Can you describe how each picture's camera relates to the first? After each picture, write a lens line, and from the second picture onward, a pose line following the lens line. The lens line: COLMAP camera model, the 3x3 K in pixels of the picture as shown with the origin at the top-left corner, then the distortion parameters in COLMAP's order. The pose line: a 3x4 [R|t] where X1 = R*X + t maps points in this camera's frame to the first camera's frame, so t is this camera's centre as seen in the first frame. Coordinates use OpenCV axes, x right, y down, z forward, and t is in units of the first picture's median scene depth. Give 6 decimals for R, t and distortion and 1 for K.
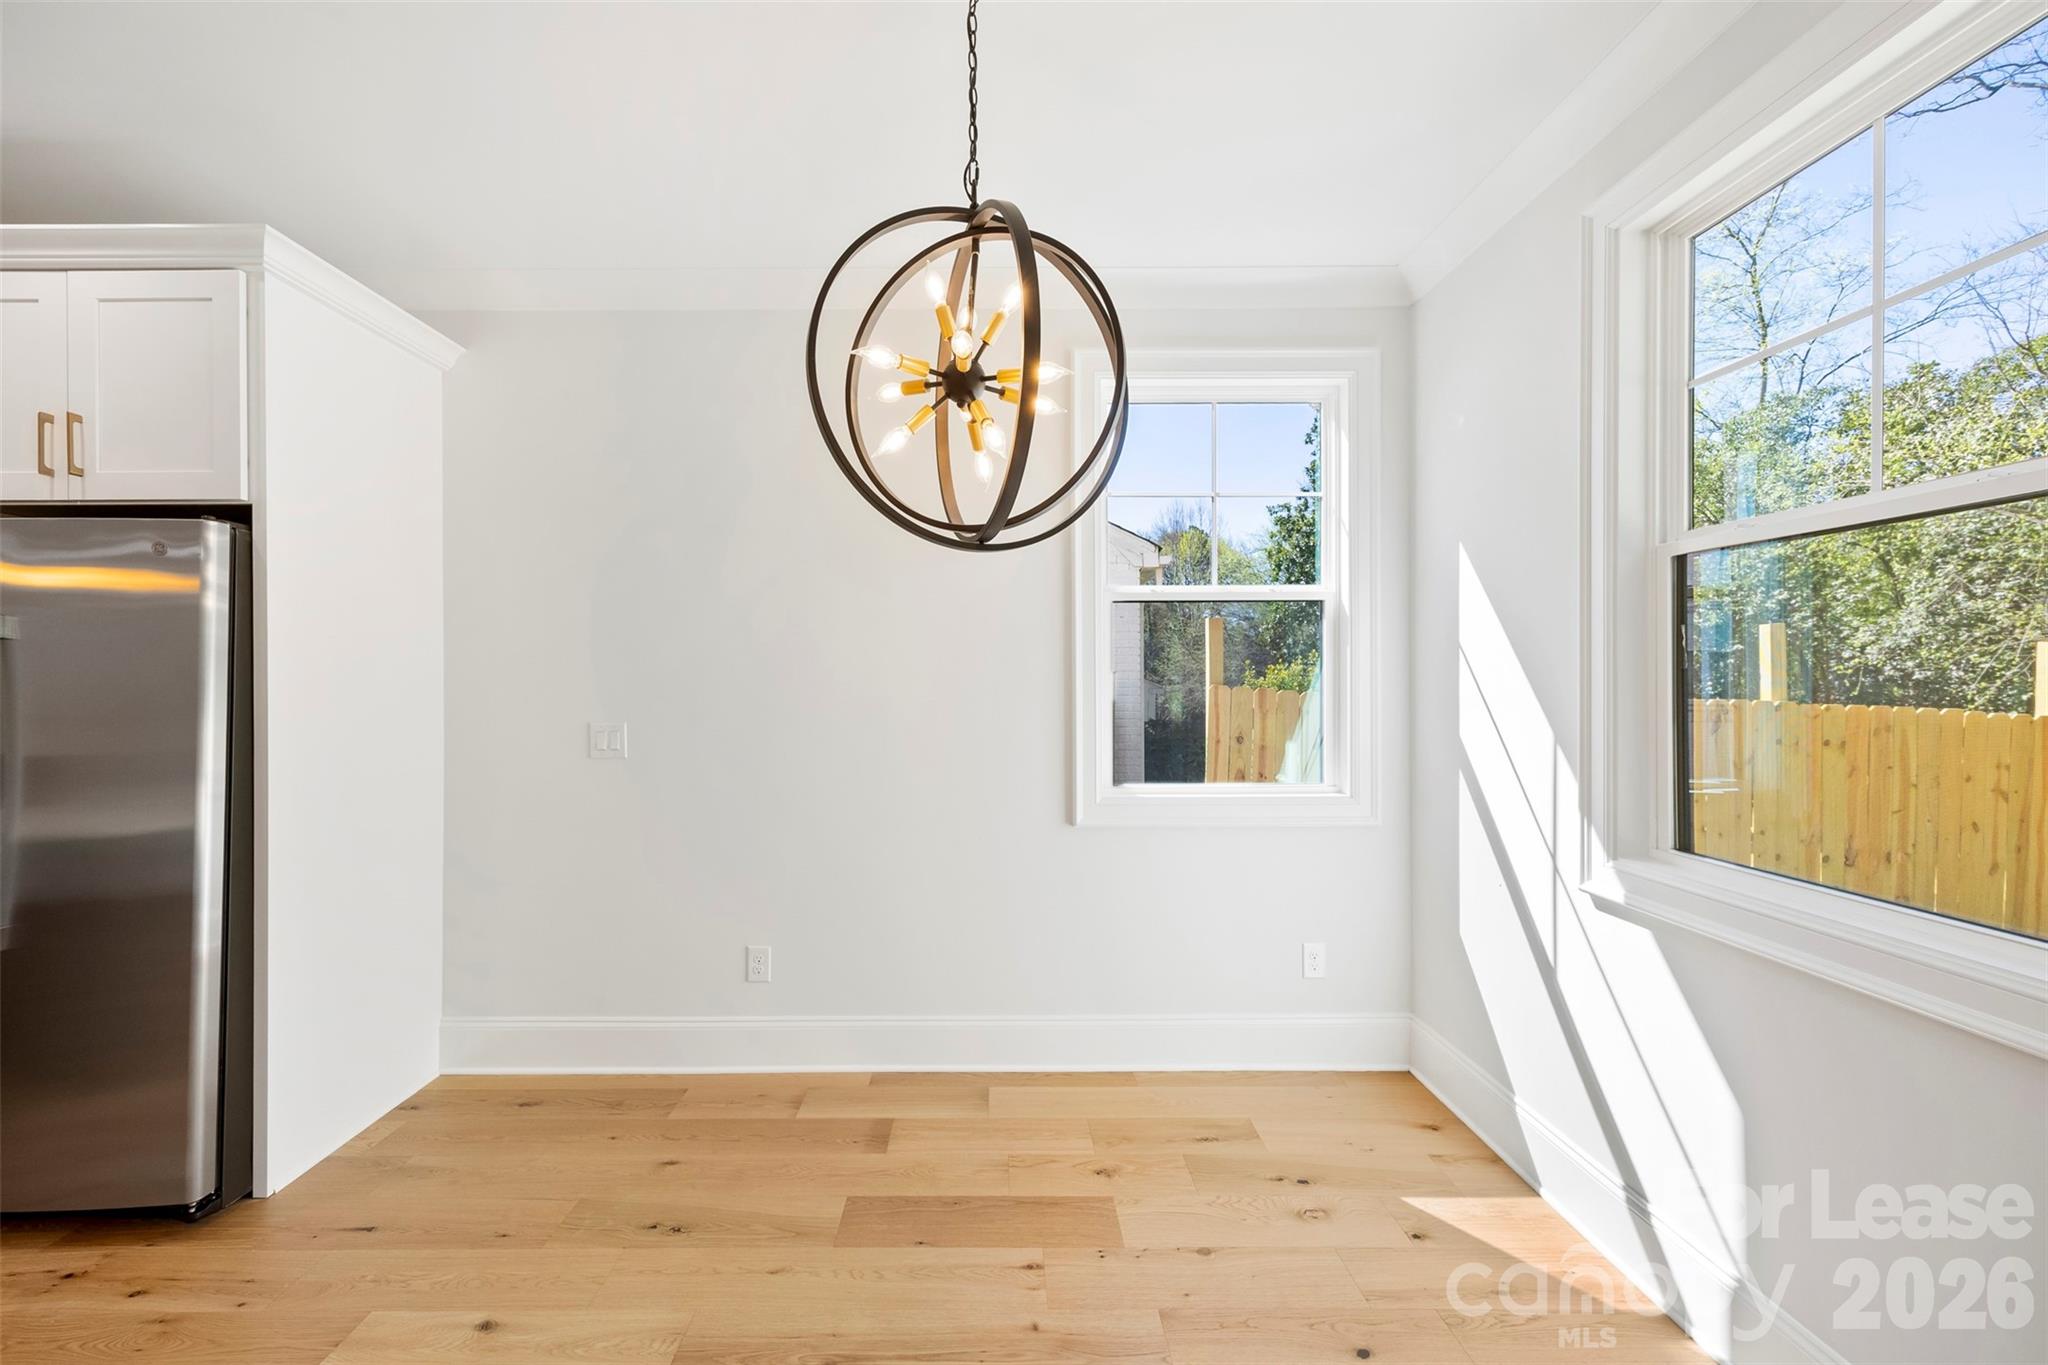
lens RADIAL K [[811.2, 0, 991.4], [0, 811.2, 679.4], [0, 0, 1]] dist [0.001441, 0.000379]
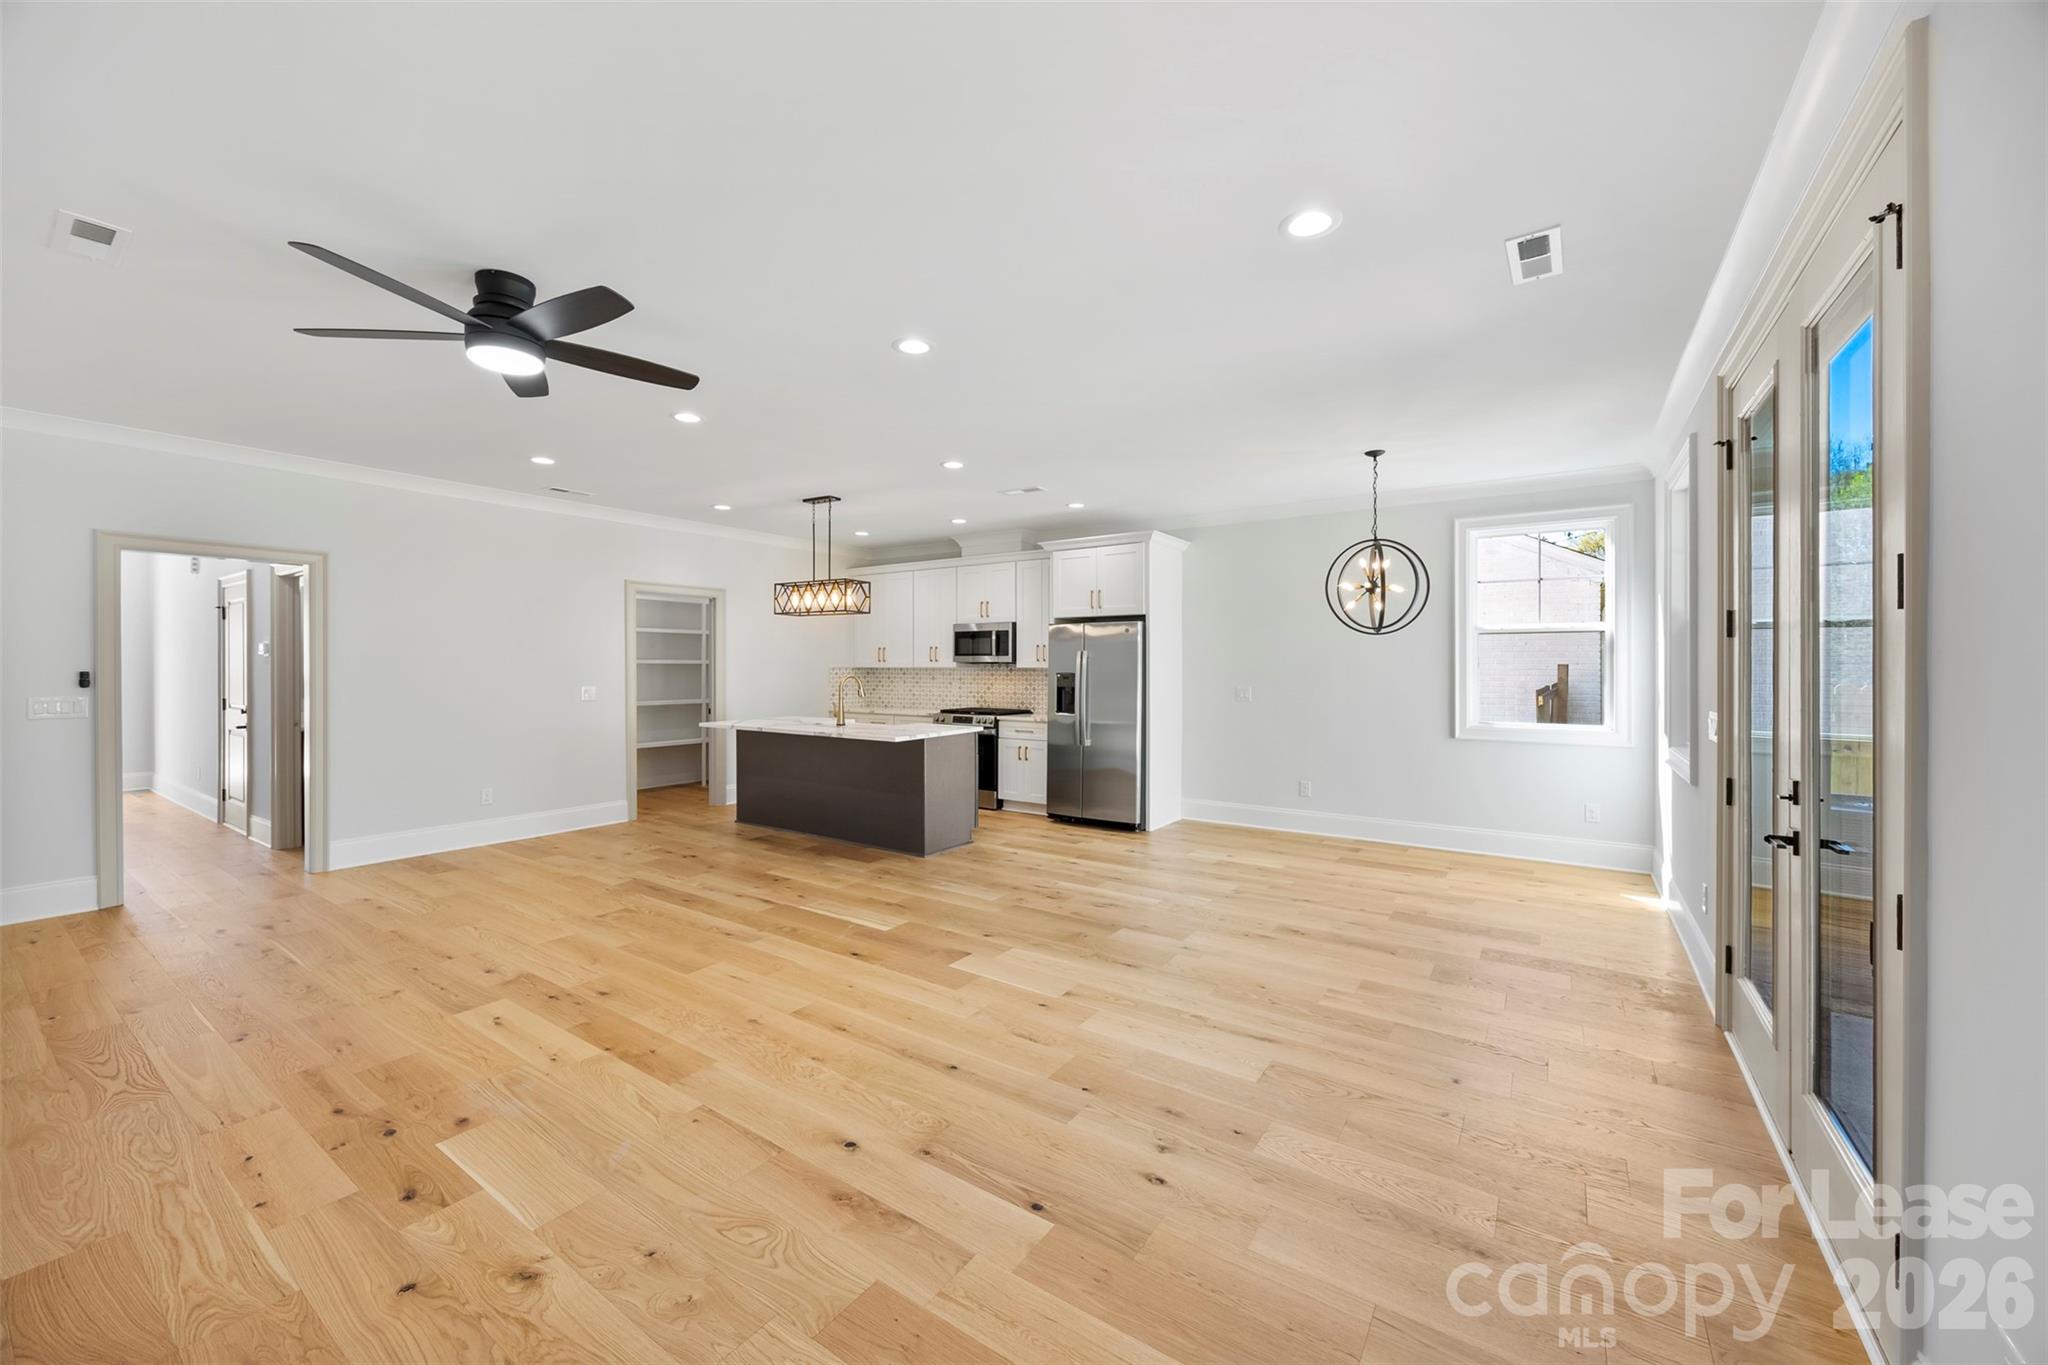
lens RADIAL K [[784.4, 0, 1021.0], [0, 784.4, 662.5], [0, 0, 1]] dist [-0.001845, 0.000178]
pose [[0.825404, 0.001660, -0.564540, 0.424557], [-0.003708, 0.999990, -0.002481, -0.016518], [0.564530, 0.004141, 0.825402, -1.803504]]
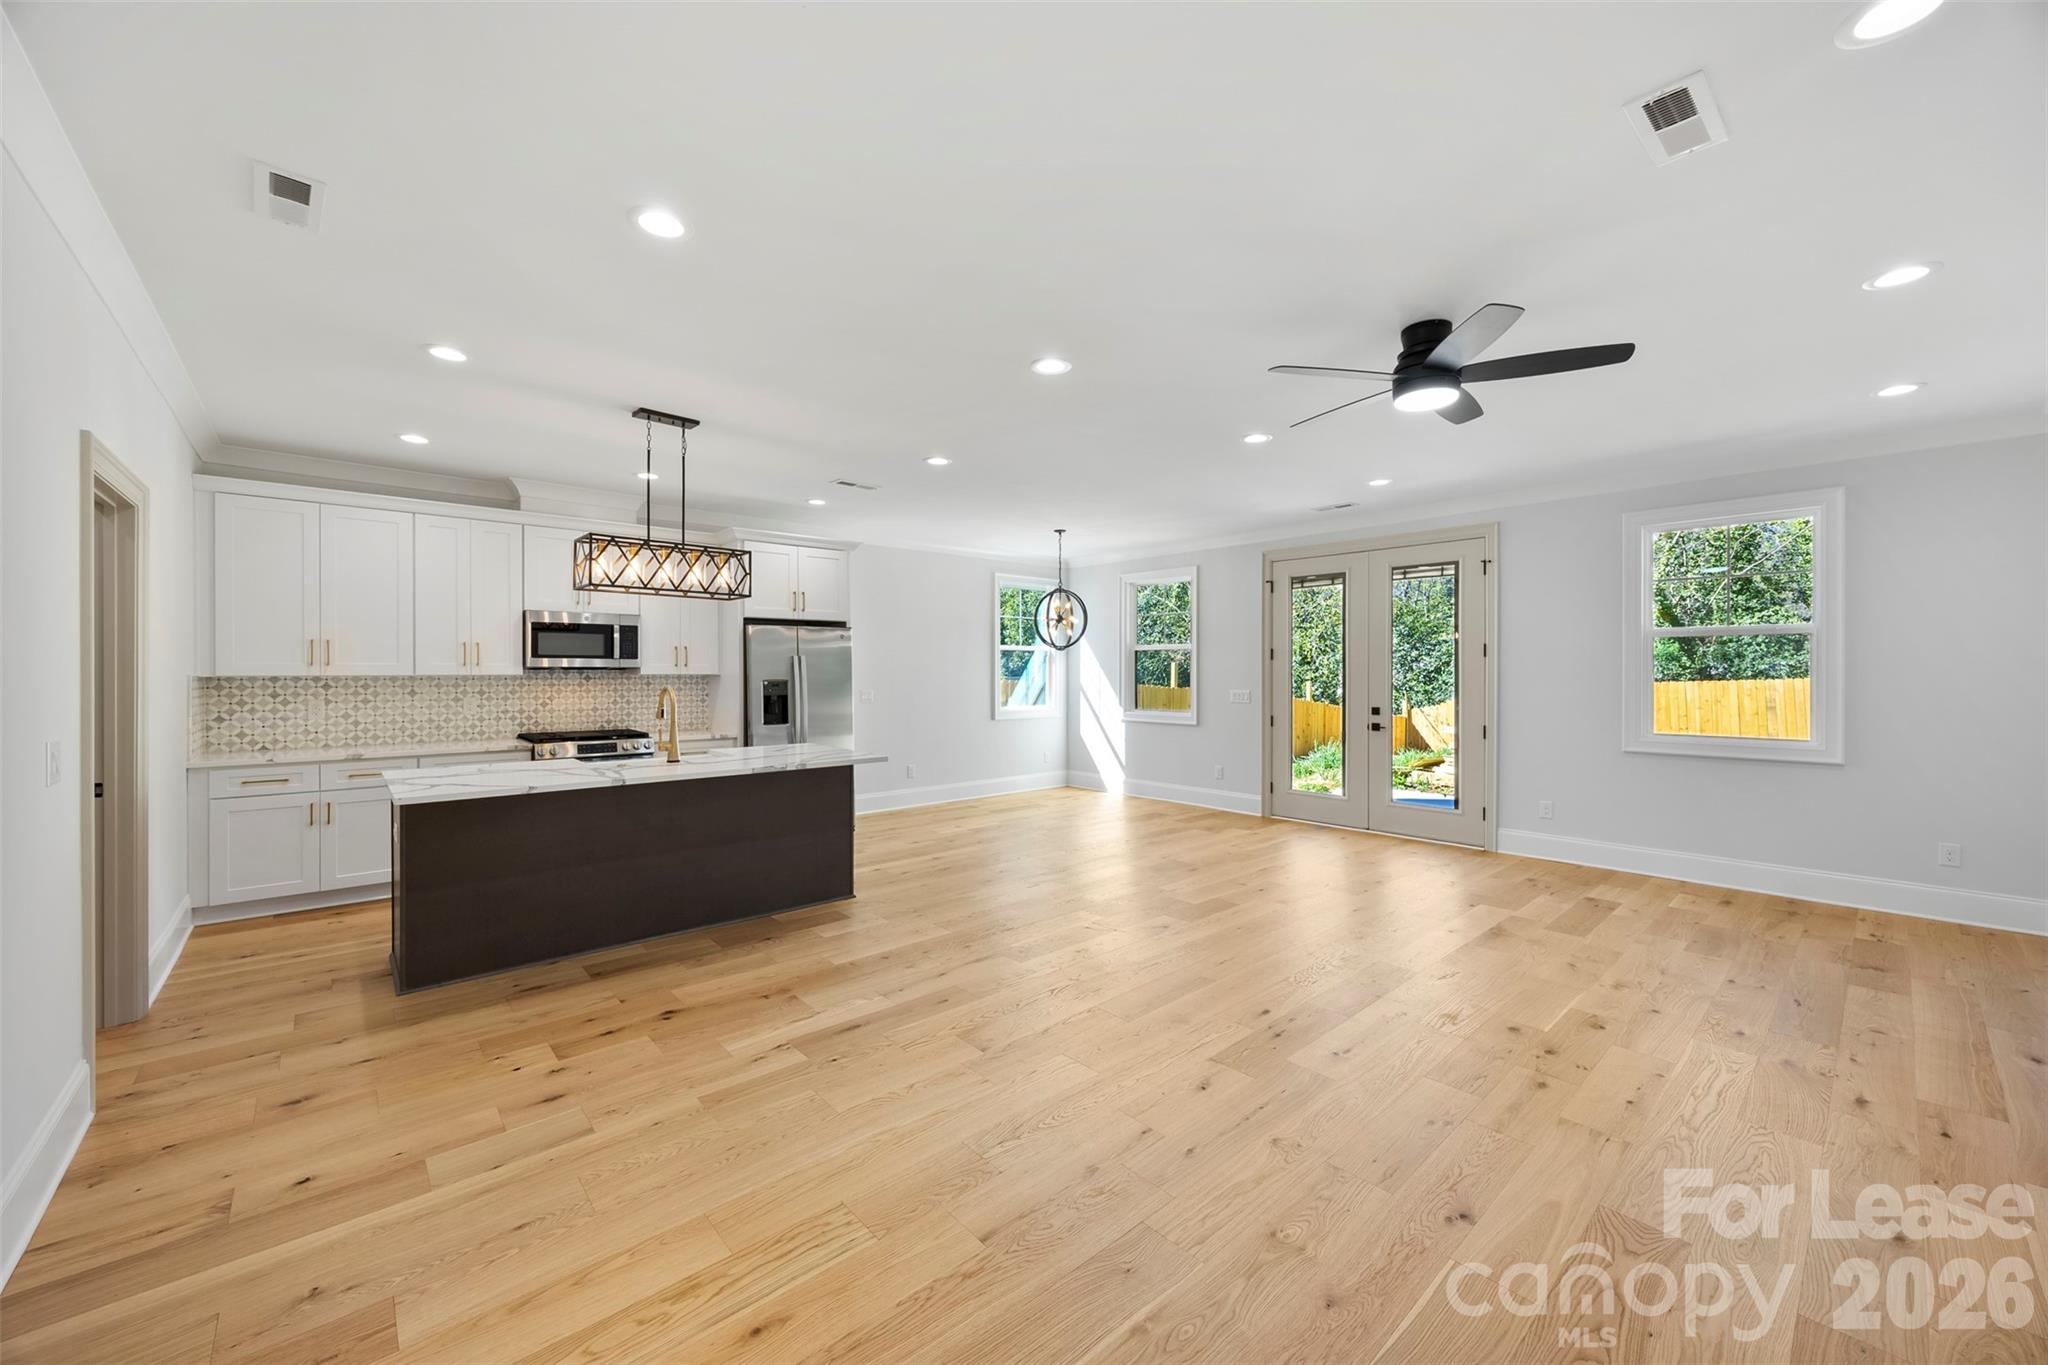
lens RADIAL K [[777.8, 0, 1018.1], [0, 777.8, 673.5], [0, 0, 1]] dist [-0.001605, 0.000000]
pose [[0.748190, -0.000538, 0.663485, -2.441661], [-0.001890, 0.999994, 0.002942, -0.015734], [-0.663482, -0.003456, 0.748184, -1.788253]]
